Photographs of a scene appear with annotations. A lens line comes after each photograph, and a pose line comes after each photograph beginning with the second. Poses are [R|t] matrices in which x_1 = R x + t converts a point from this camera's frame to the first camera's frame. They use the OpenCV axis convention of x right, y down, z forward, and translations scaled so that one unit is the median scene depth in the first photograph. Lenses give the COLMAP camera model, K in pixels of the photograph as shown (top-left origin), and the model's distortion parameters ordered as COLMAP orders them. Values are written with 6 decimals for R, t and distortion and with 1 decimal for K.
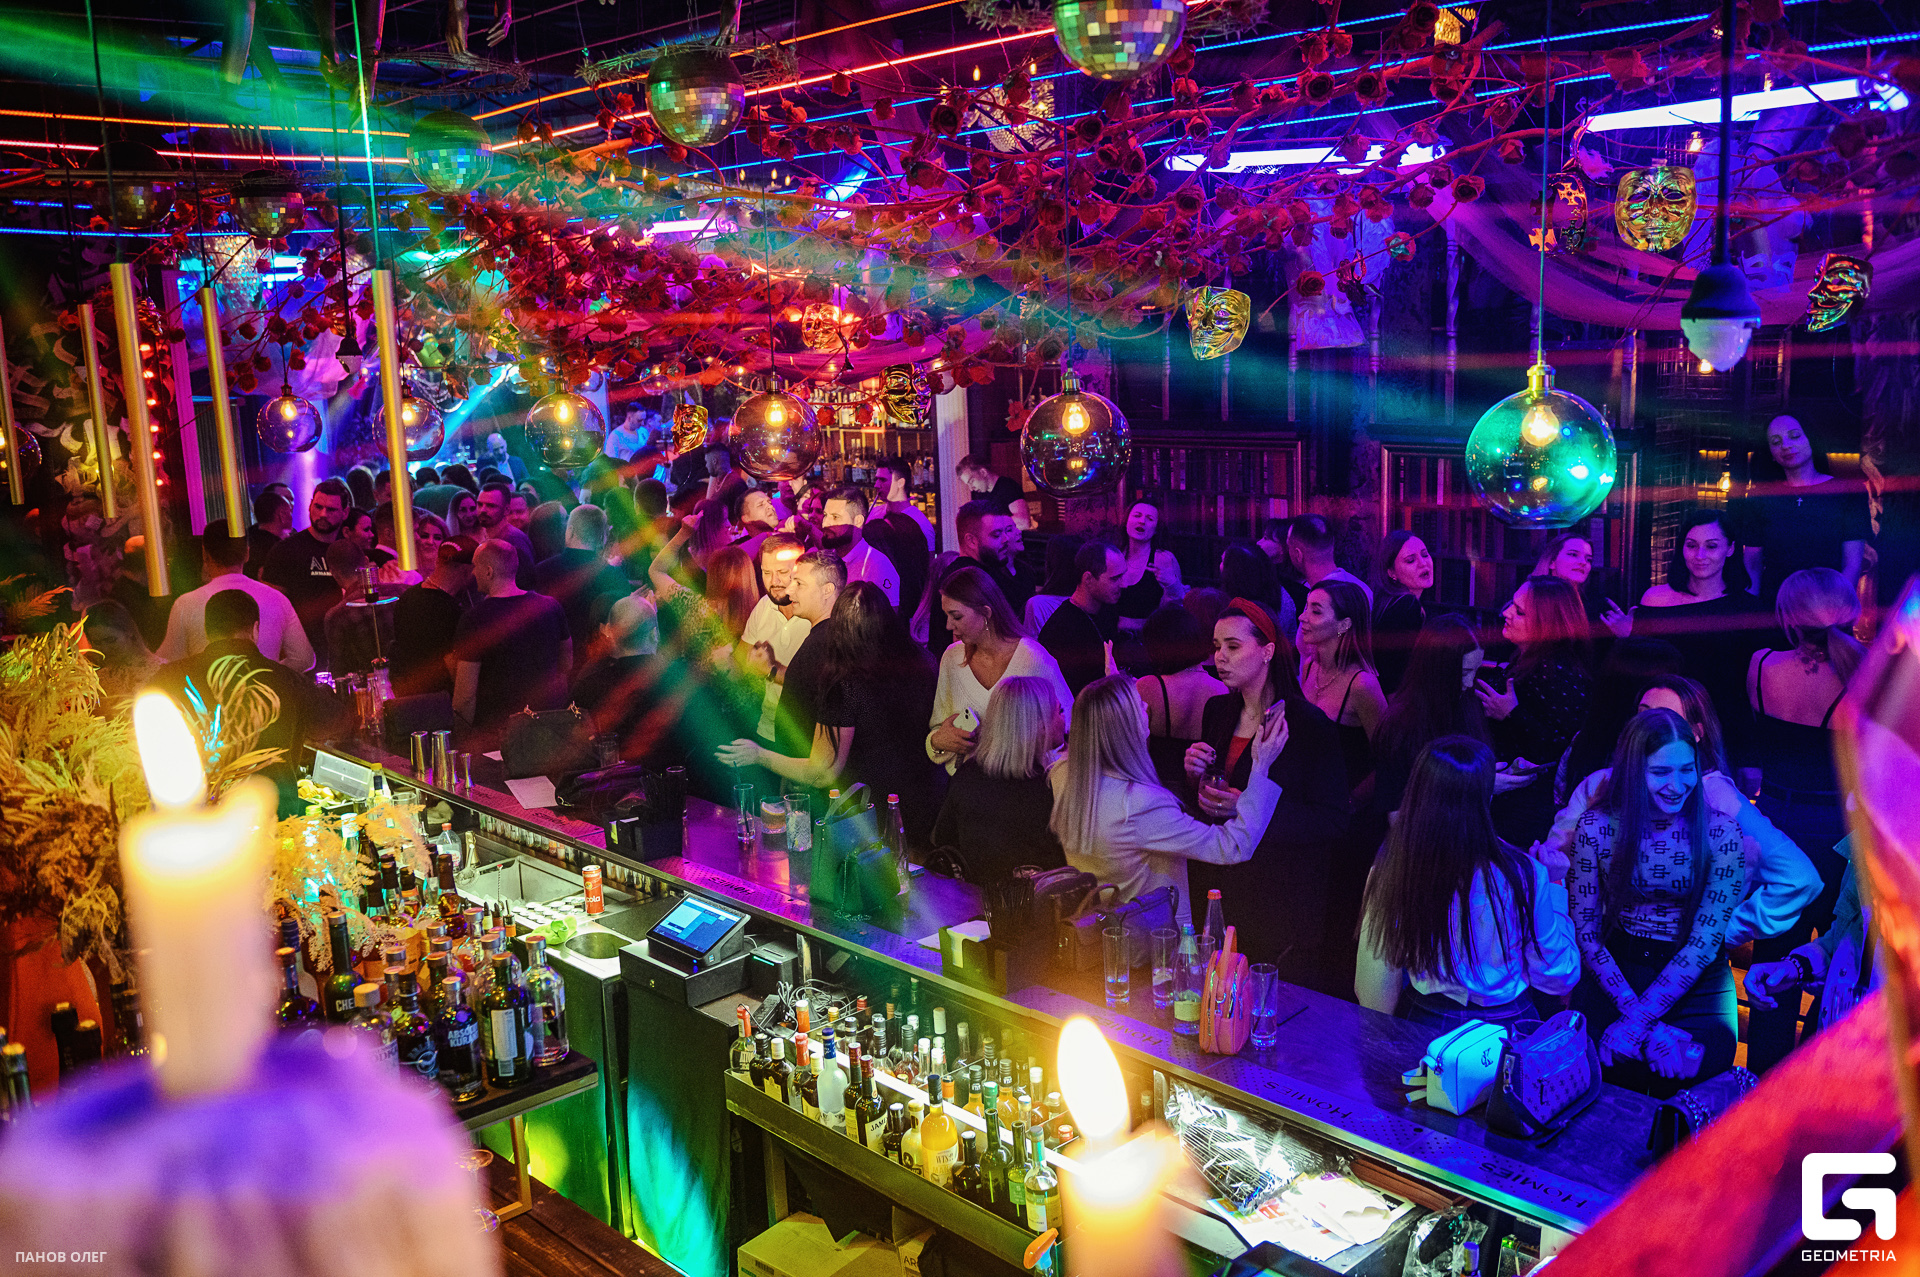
lens RADIAL K [[1723.7, 0, 960.0], [0, 1723.7, 631.1], [0, 0, 1]] dist [0.015477, 0.004229]
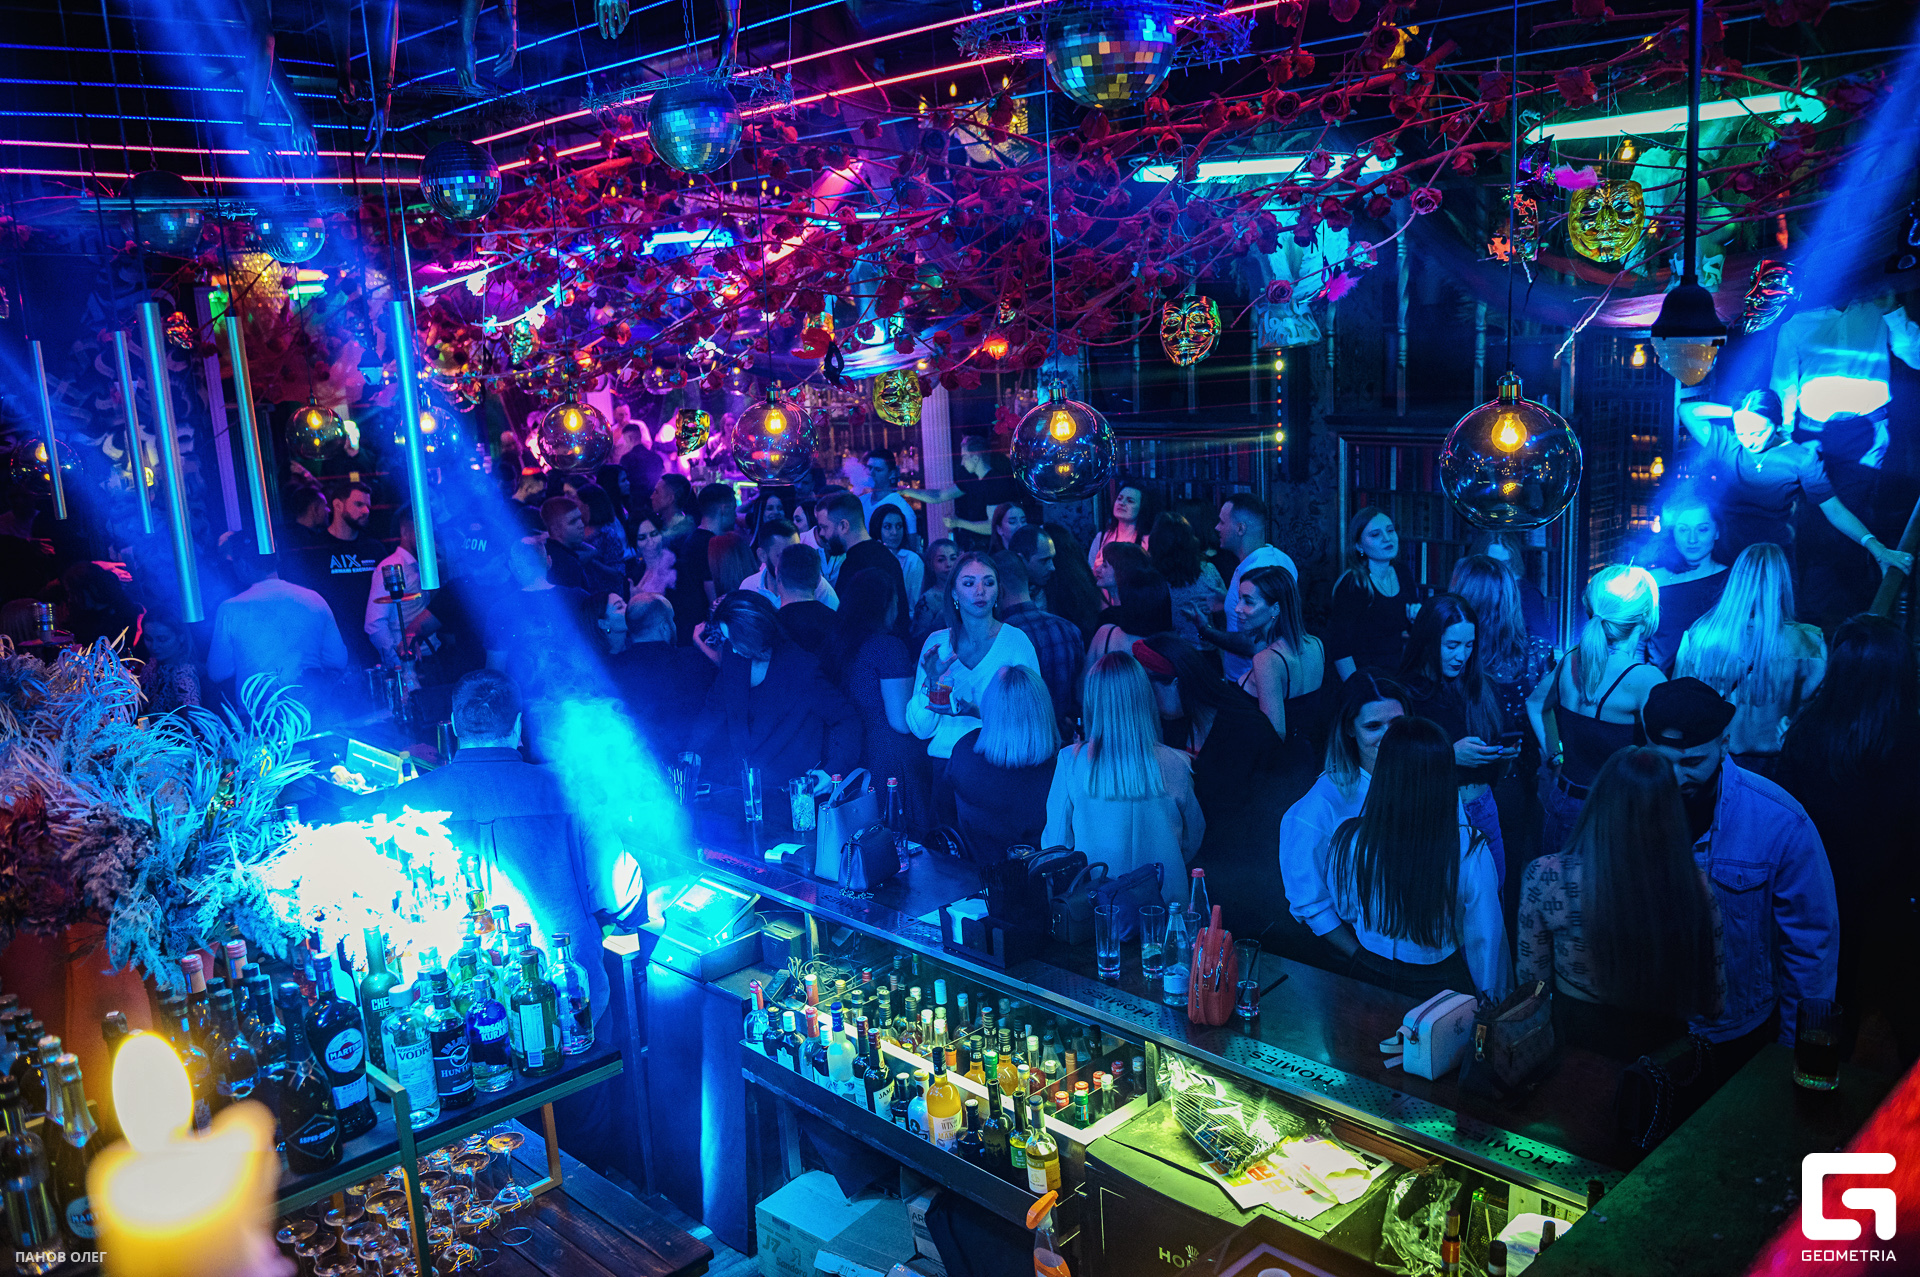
lens RADIAL K [[1578.3, 0, 958.0], [0, 1578.3, 633.9], [0, 0, 1]] dist [-0.006209, -0.002905]
pose [[0.999792, -0.016254, 0.012304, -0.009535], [0.015953, 0.999581, 0.024140, -0.018629], [-0.012691, -0.023939, 0.999633, 0.031514]]
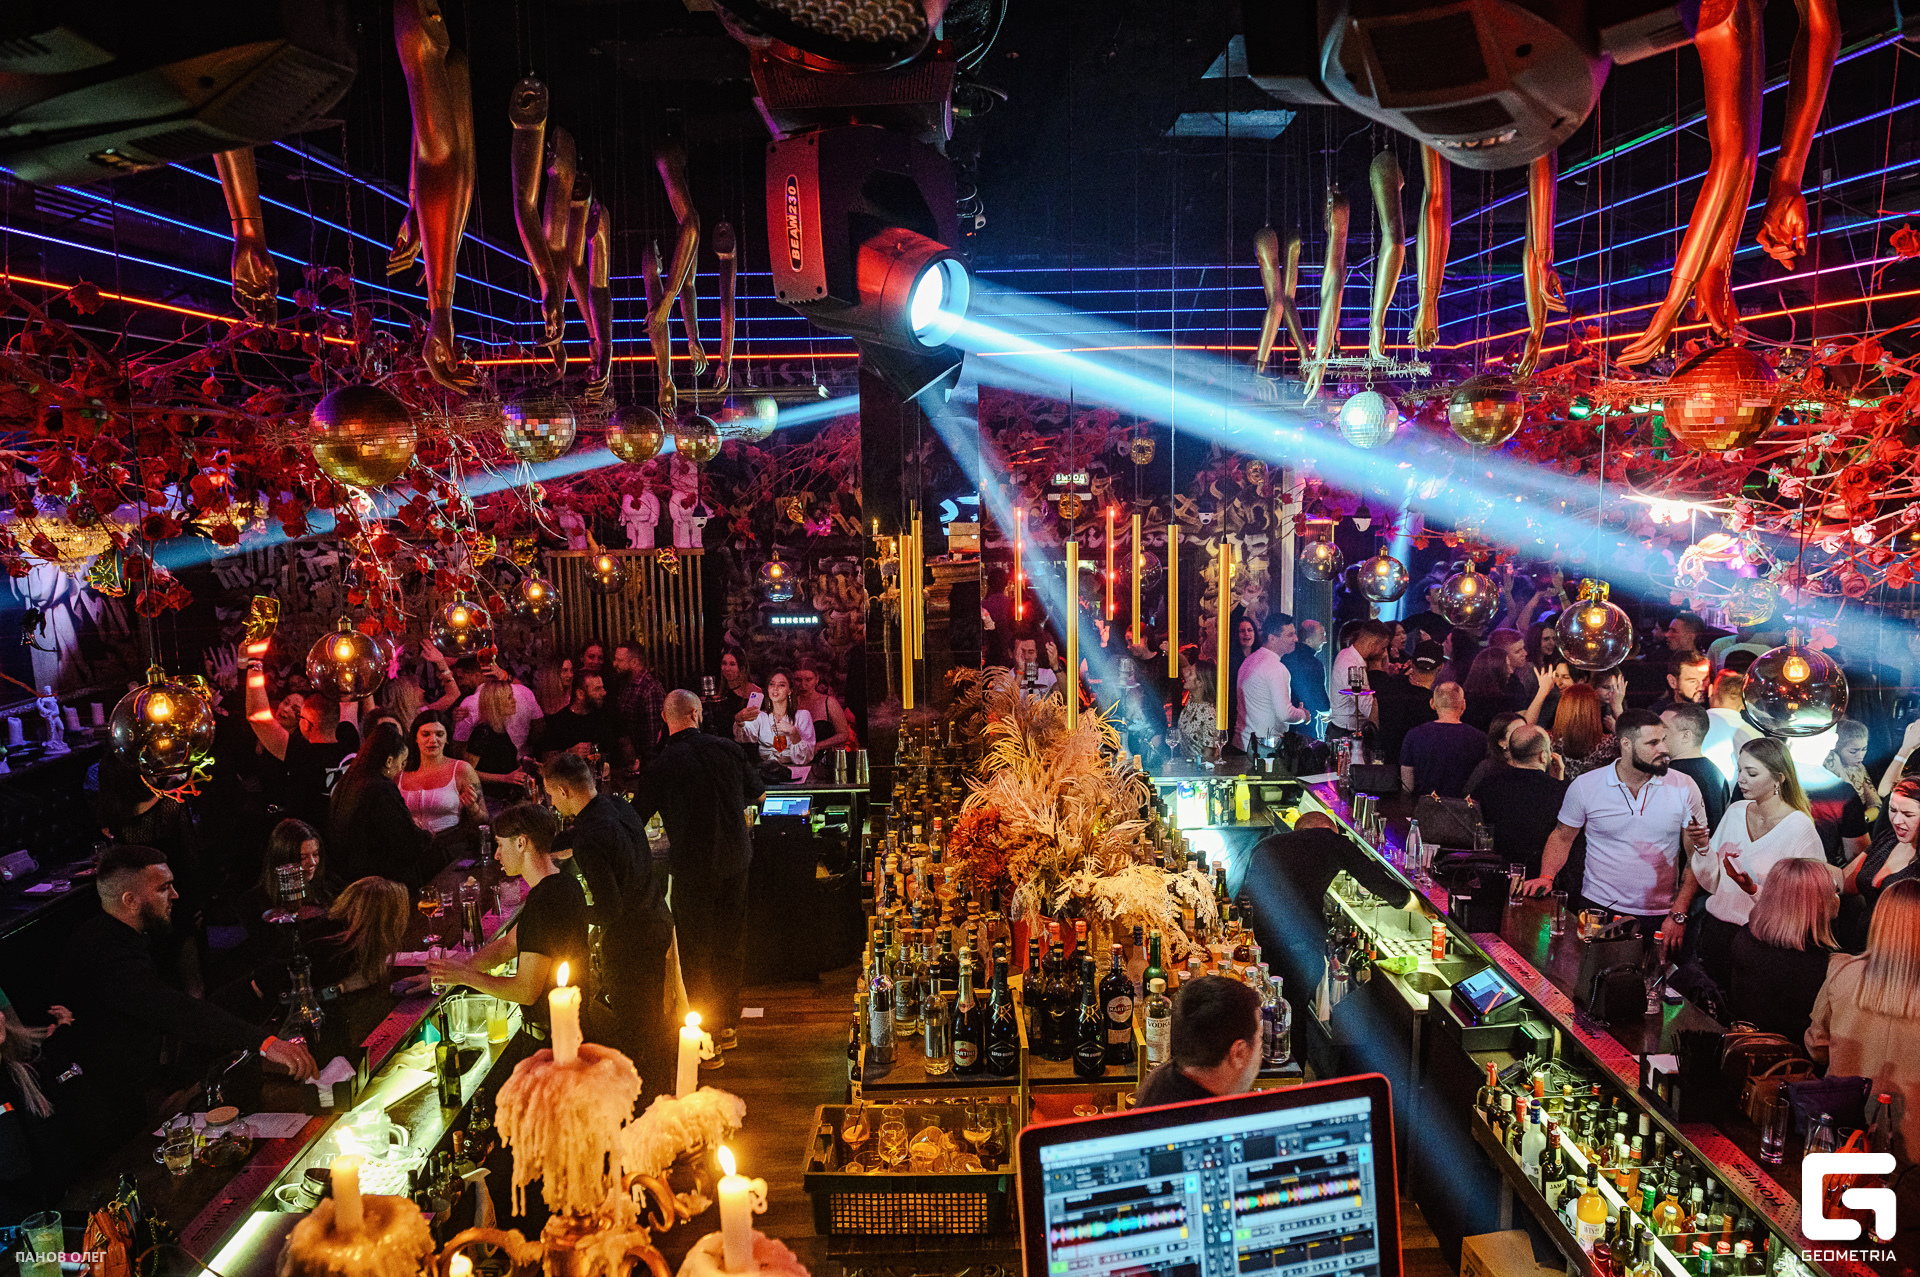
lens RADIAL K [[1399.2, 0, 958.7], [0, 1399.2, 643.7], [0, 0, 1]] dist [-0.035187, -0.003778]
pose [[0.732087, 0.126143, -0.669430, 0.249123], [-0.123398, 0.991005, 0.051790, -0.106054], [0.669941, 0.044692, 0.741068, -0.074540]]
